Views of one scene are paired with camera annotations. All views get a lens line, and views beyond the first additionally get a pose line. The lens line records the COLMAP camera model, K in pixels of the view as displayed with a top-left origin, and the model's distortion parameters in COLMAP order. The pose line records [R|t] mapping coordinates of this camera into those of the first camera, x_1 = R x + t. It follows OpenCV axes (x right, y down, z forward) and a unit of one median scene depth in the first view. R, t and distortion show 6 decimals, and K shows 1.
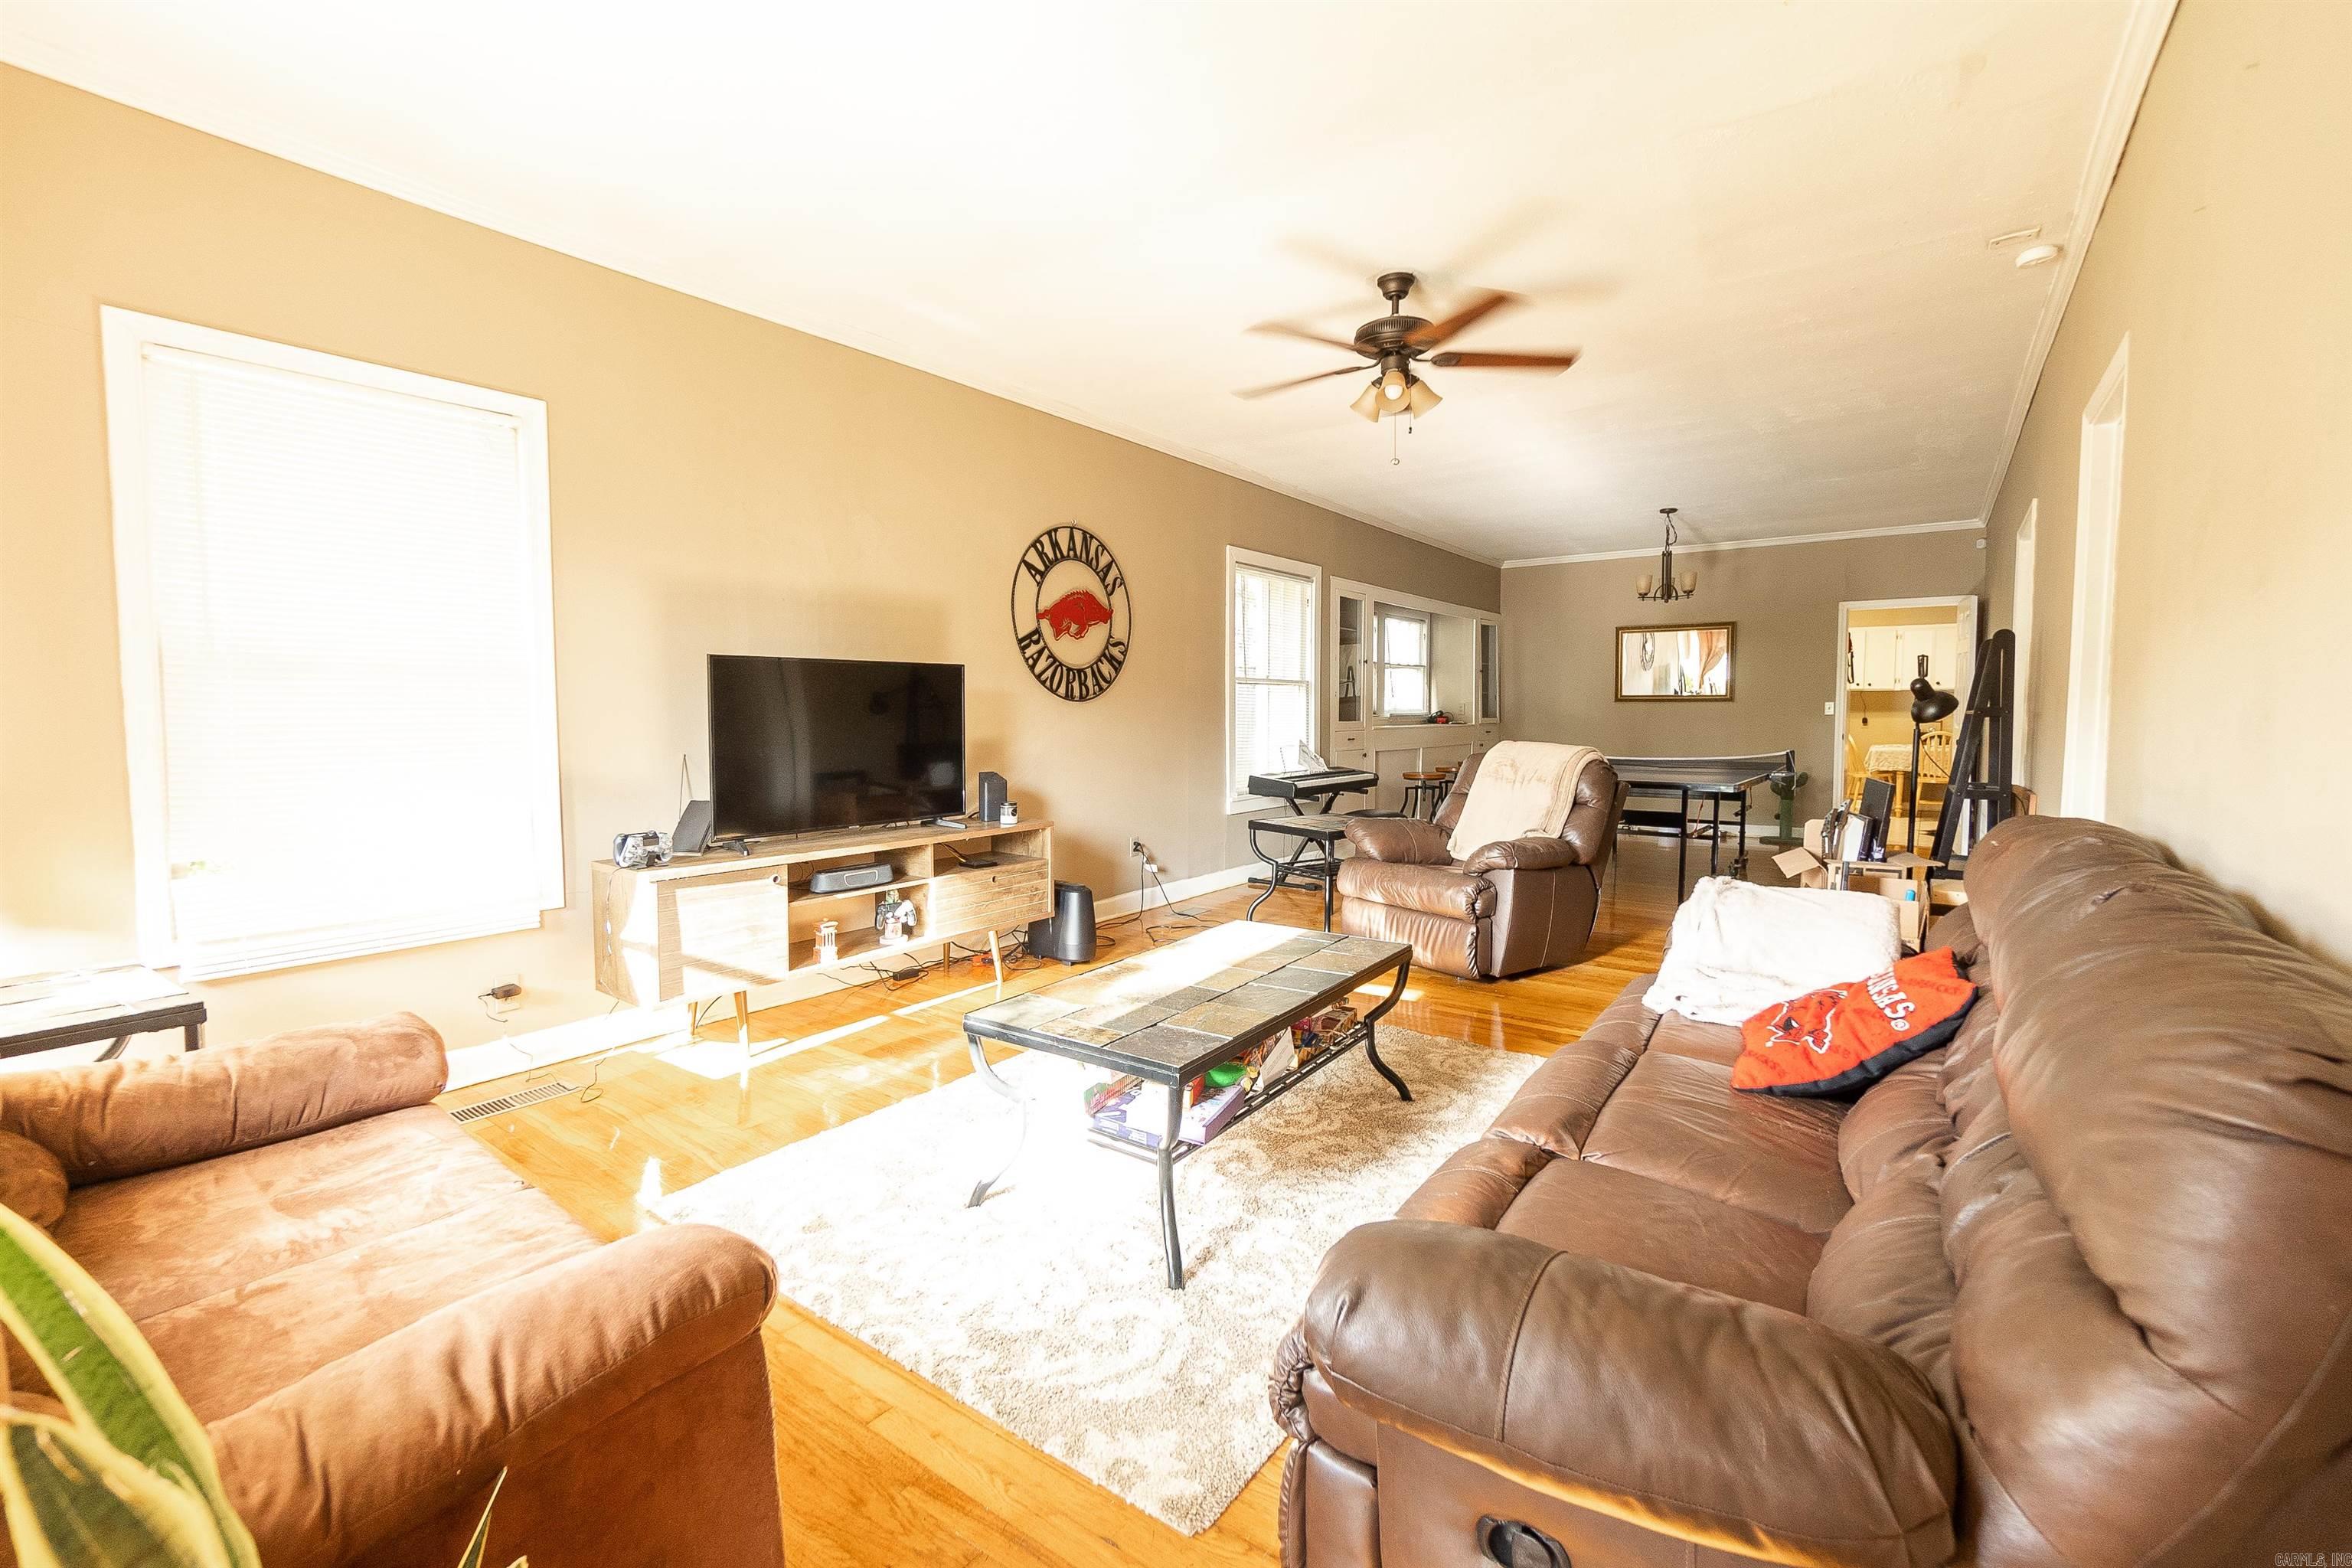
lens RADIAL K [[1032.2, 0, 1162.6], [0, 1032.2, 772.7], [0, 0, 1]] dist [-0.001605, -0.000605]
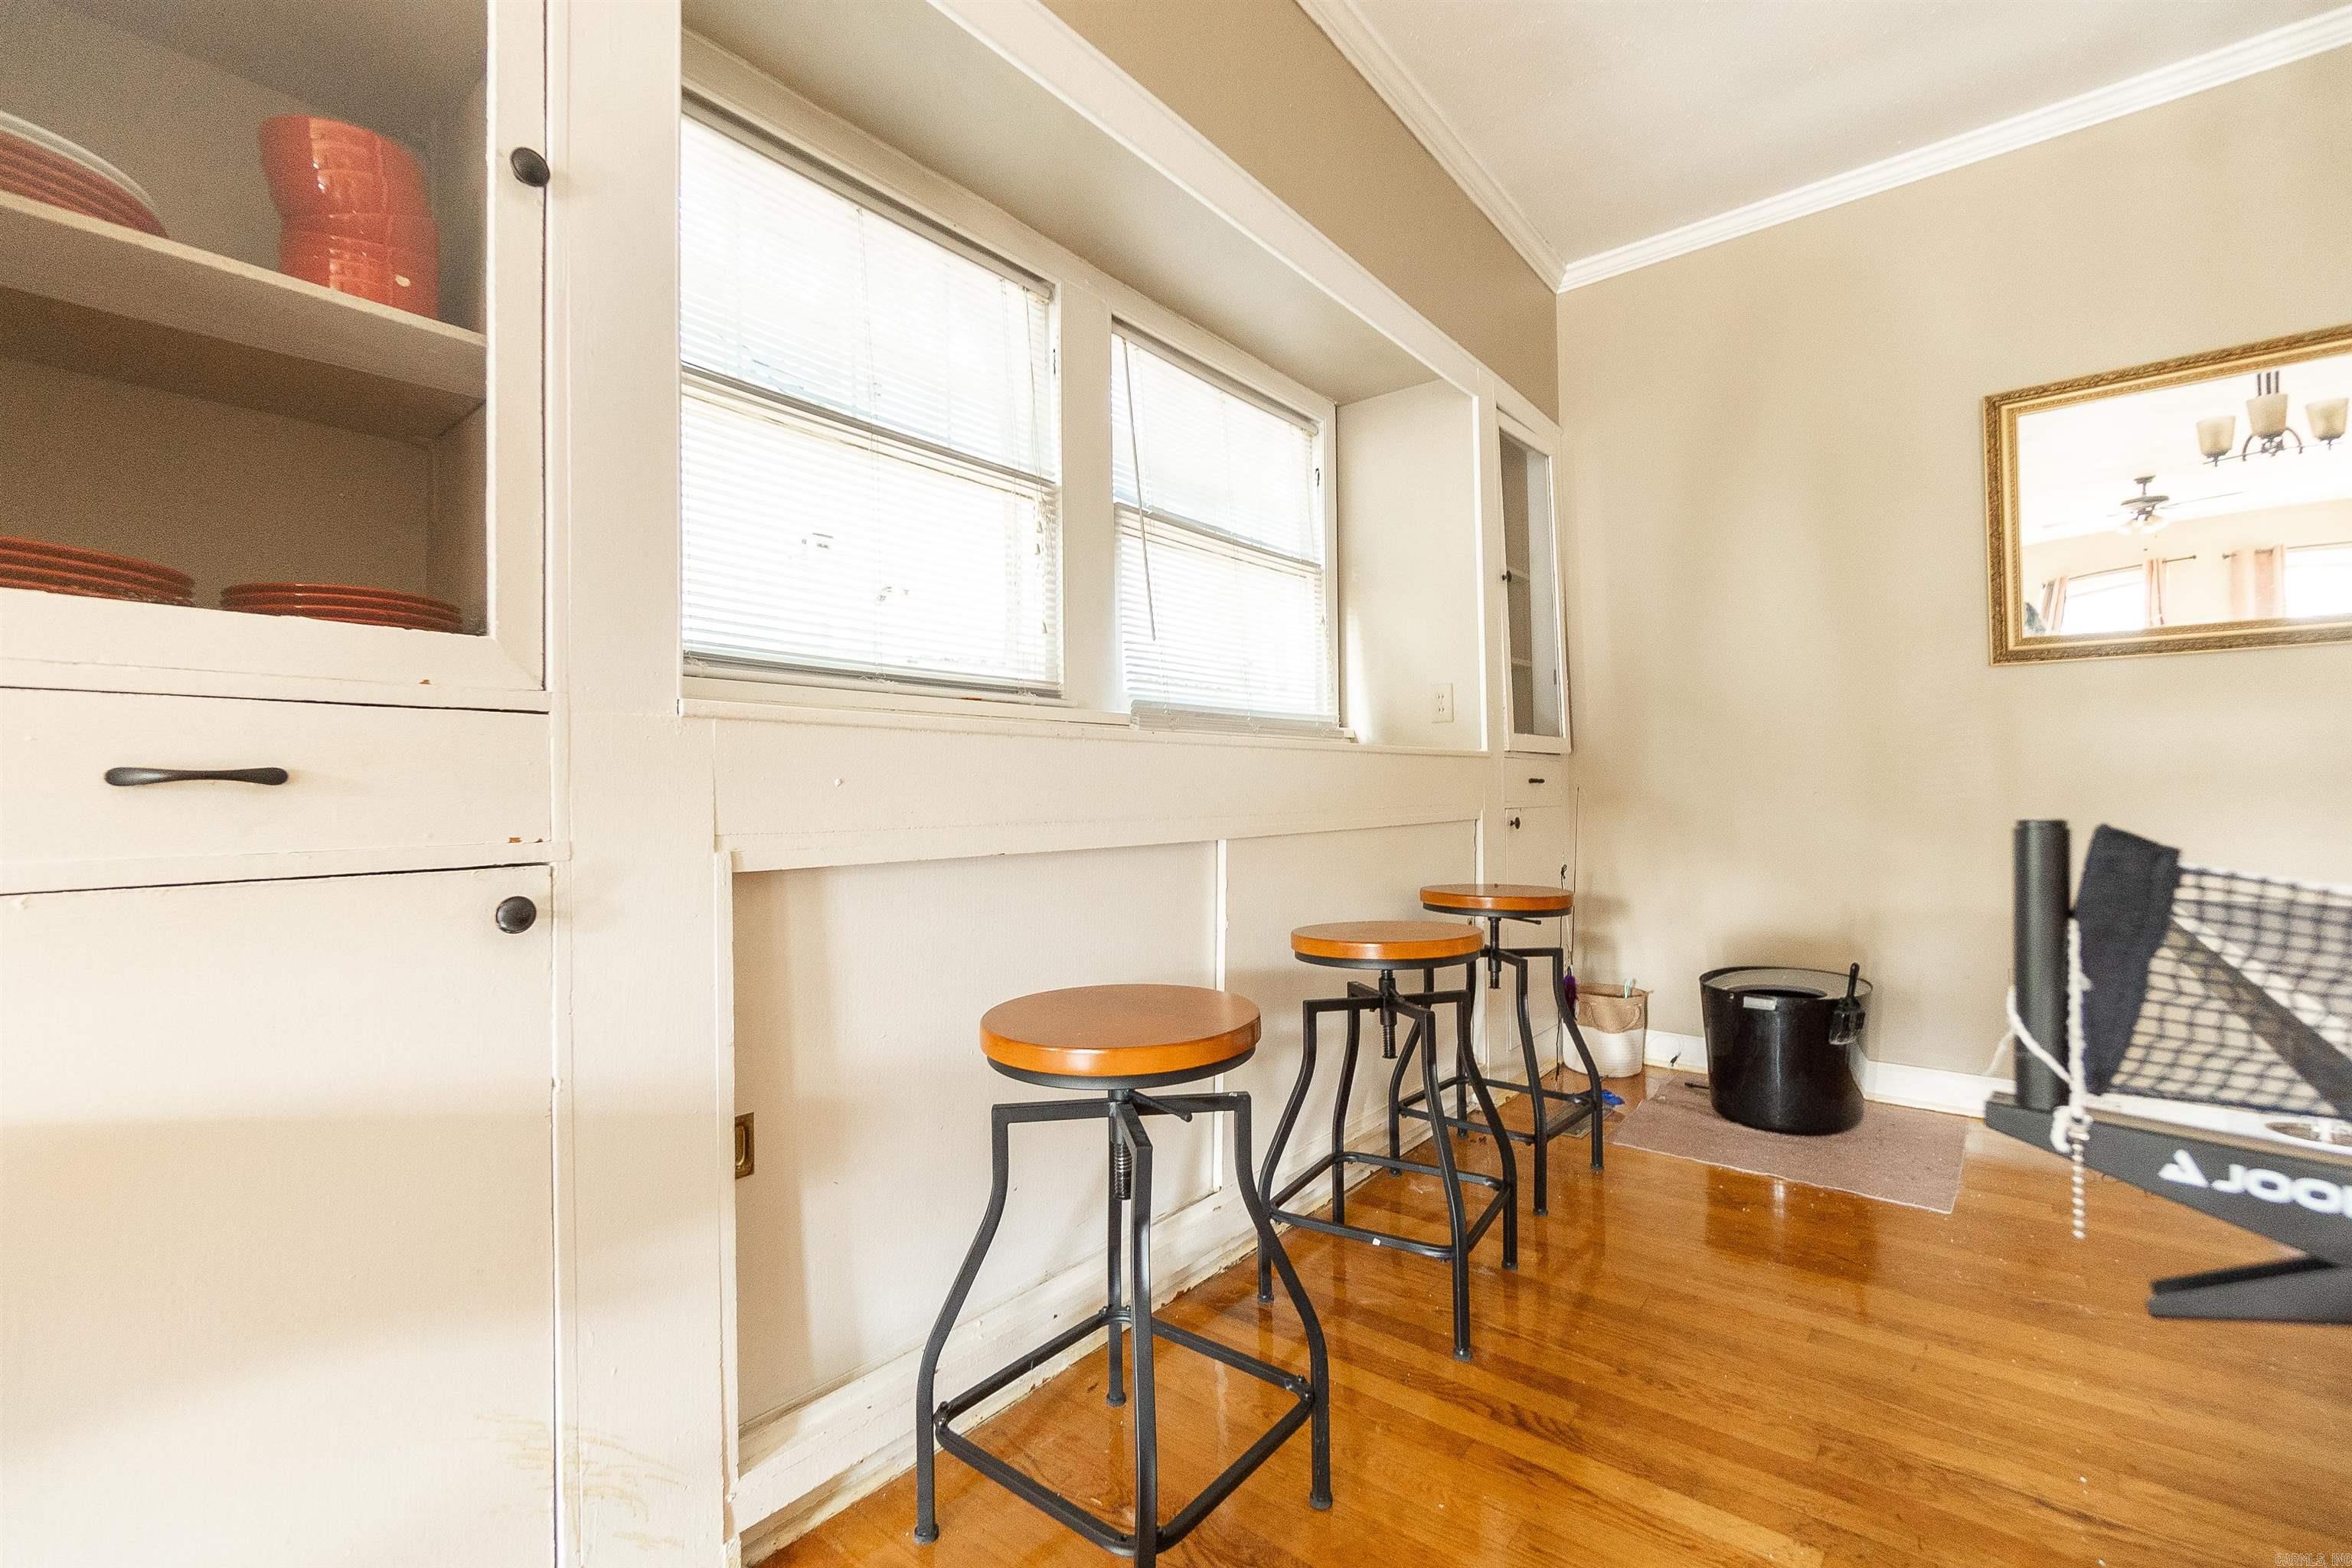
lens RADIAL K [[1016.4, 0, 1160.3], [0, 1016.4, 774.1], [0, 0, 1]] dist [-0.002976, -0.000303]
pose [[0.998437, -0.011731, -0.054640, 0.422475], [0.007403, 0.996867, -0.078748, -0.034422], [0.055393, 0.078220, 0.995396, 1.324285]]
